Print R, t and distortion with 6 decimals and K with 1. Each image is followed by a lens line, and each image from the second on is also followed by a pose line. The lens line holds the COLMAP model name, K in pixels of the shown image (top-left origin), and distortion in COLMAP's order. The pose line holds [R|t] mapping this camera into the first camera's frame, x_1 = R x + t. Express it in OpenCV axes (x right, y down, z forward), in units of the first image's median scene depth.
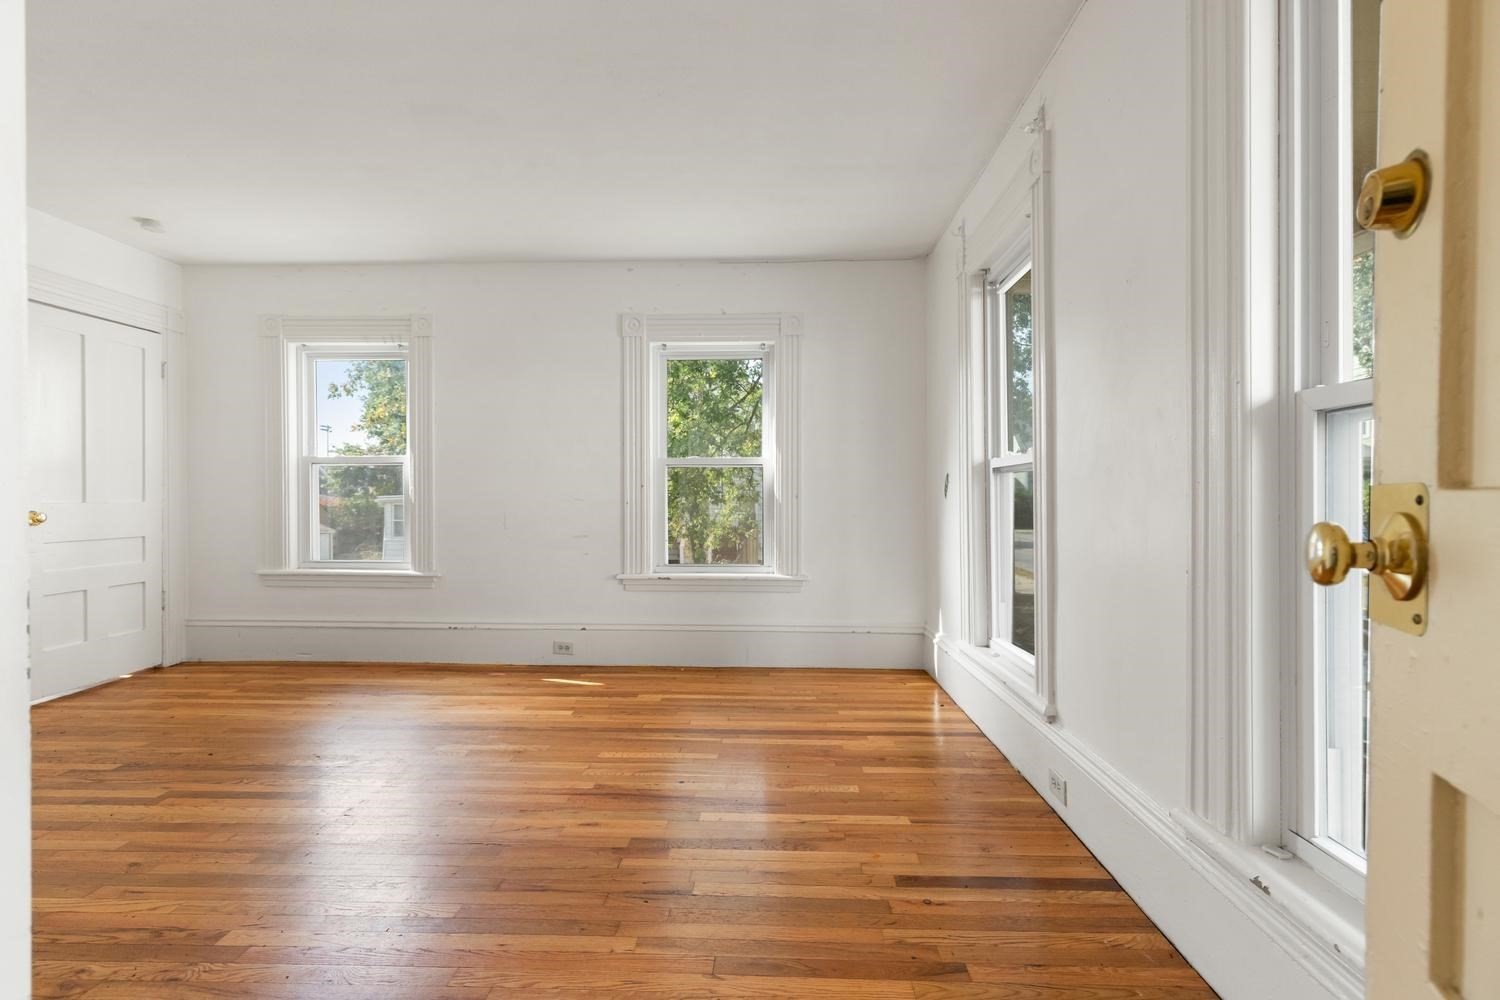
lens RADIAL K [[684.5, 0, 751.4], [0, 684.5, 508.5], [0, 0, 1]] dist [0.003191, -0.000325]
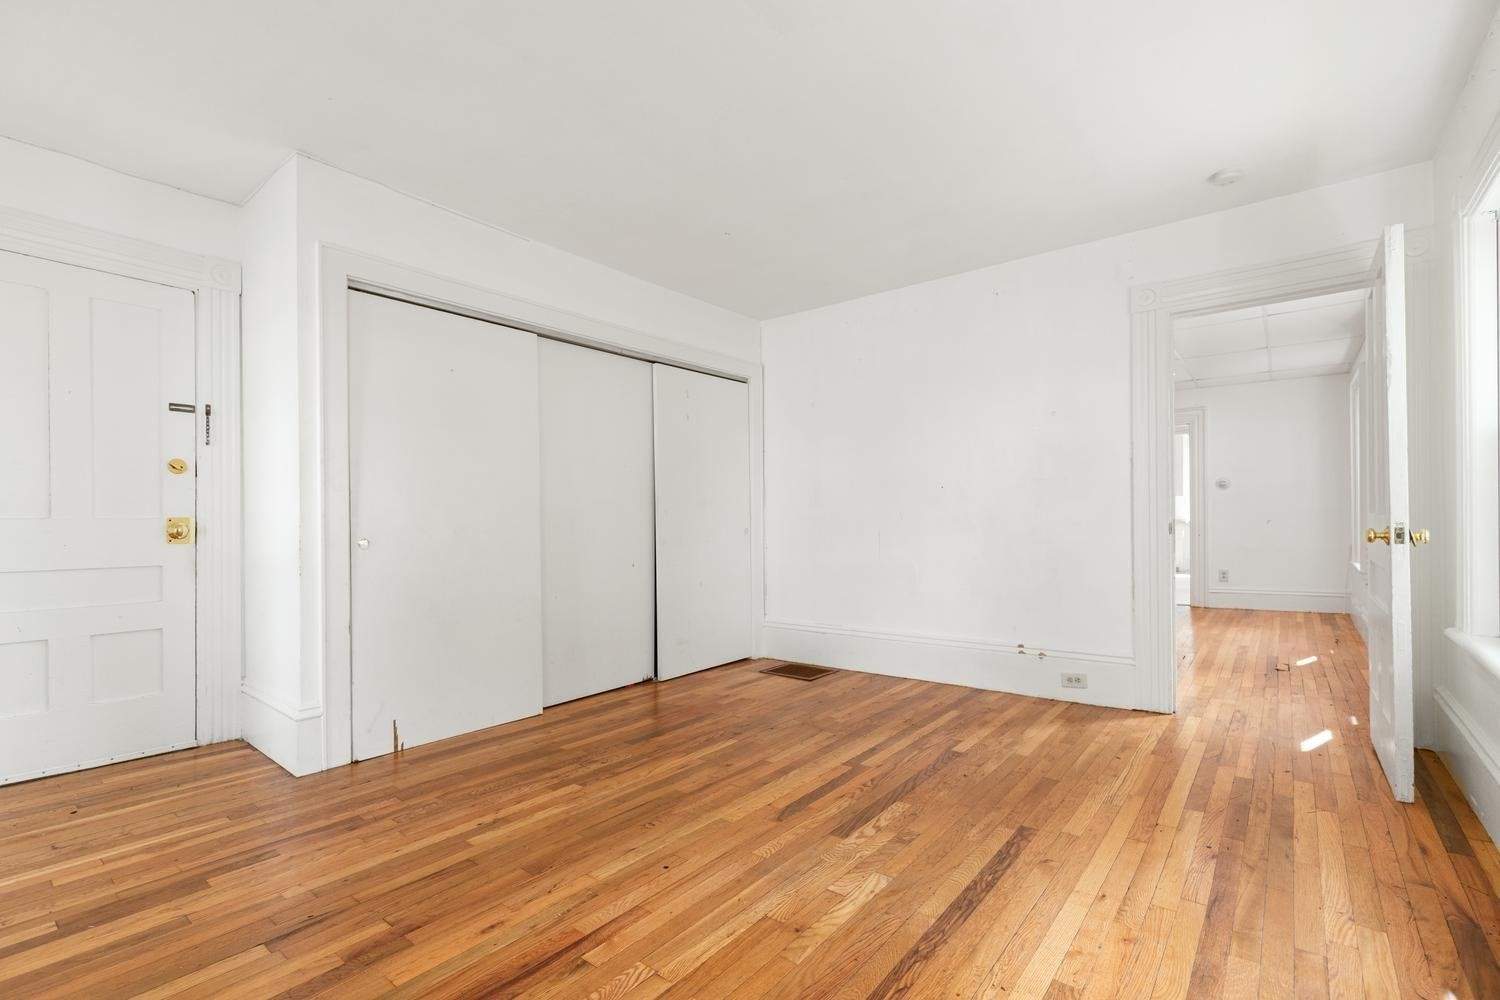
lens RADIAL K [[684.5, 0, 751.4], [0, 684.5, 508.5], [0, 0, 1]] dist [0.003191, -0.000325]
pose [[-0.585426, -0.006956, -0.810696, 0.133364], [-0.004907, 0.999975, -0.005036, -0.010179], [0.810711, 0.001030, -0.585445, 0.985345]]
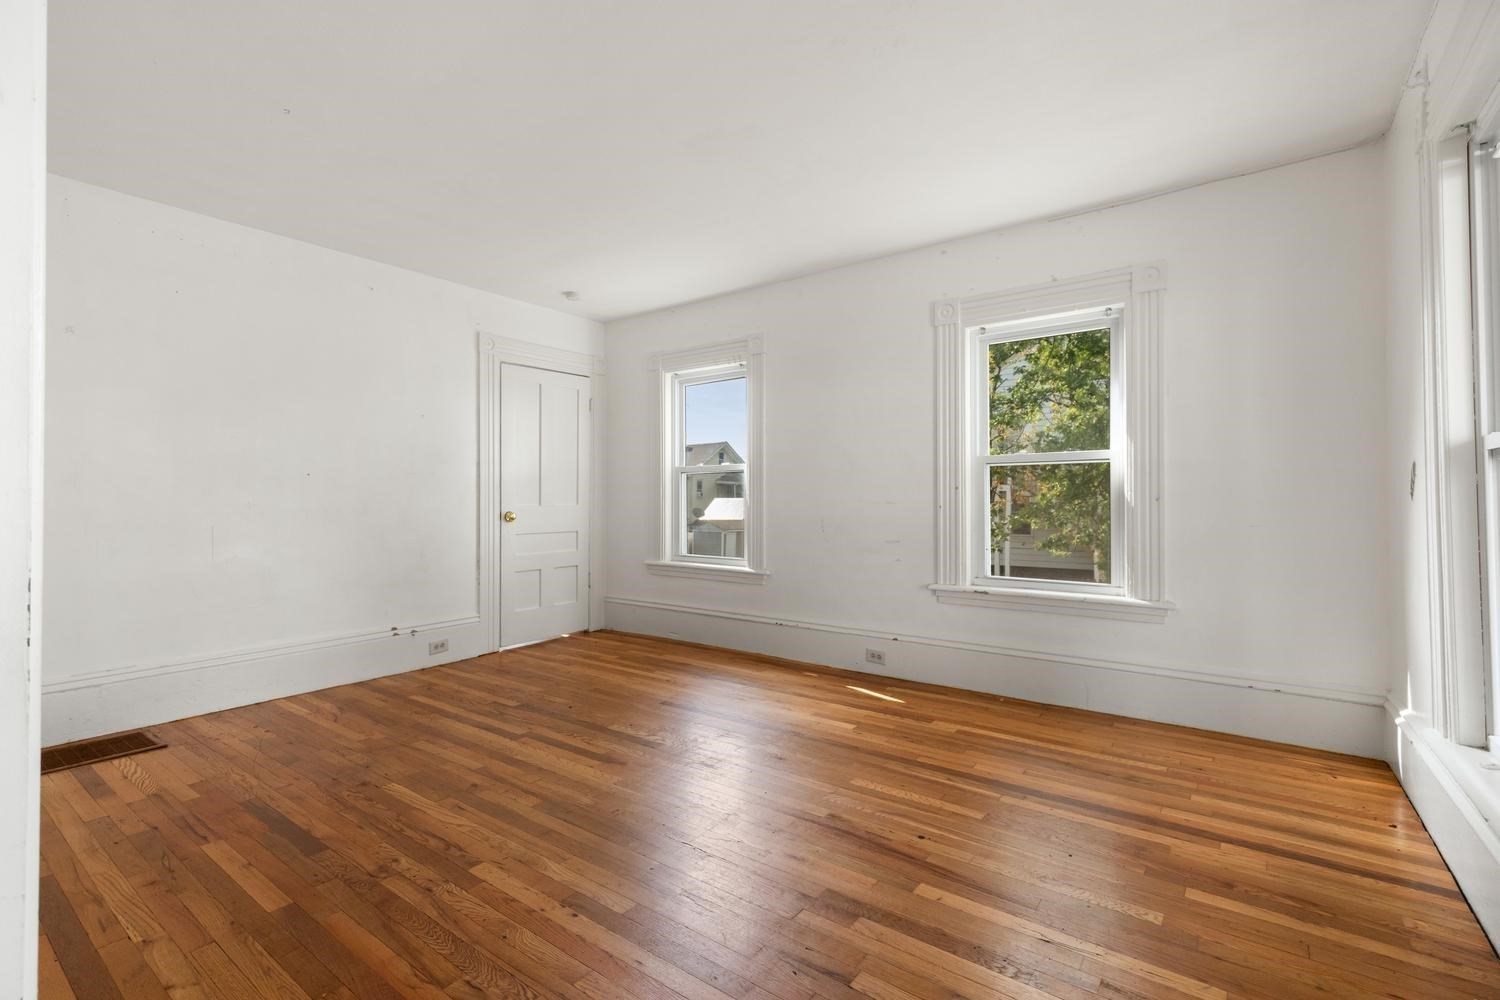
lens RADIAL K [[676.0, 0, 742.5], [0, 676.0, 497.5], [0, 0, 1]] dist [0.005038, -0.000540]
pose [[0.820640, -0.005901, -0.571415, 0.131414], [-0.005388, 0.999822, -0.018063, -0.002721], [0.571420, 0.017902, 0.820463, 0.119434]]
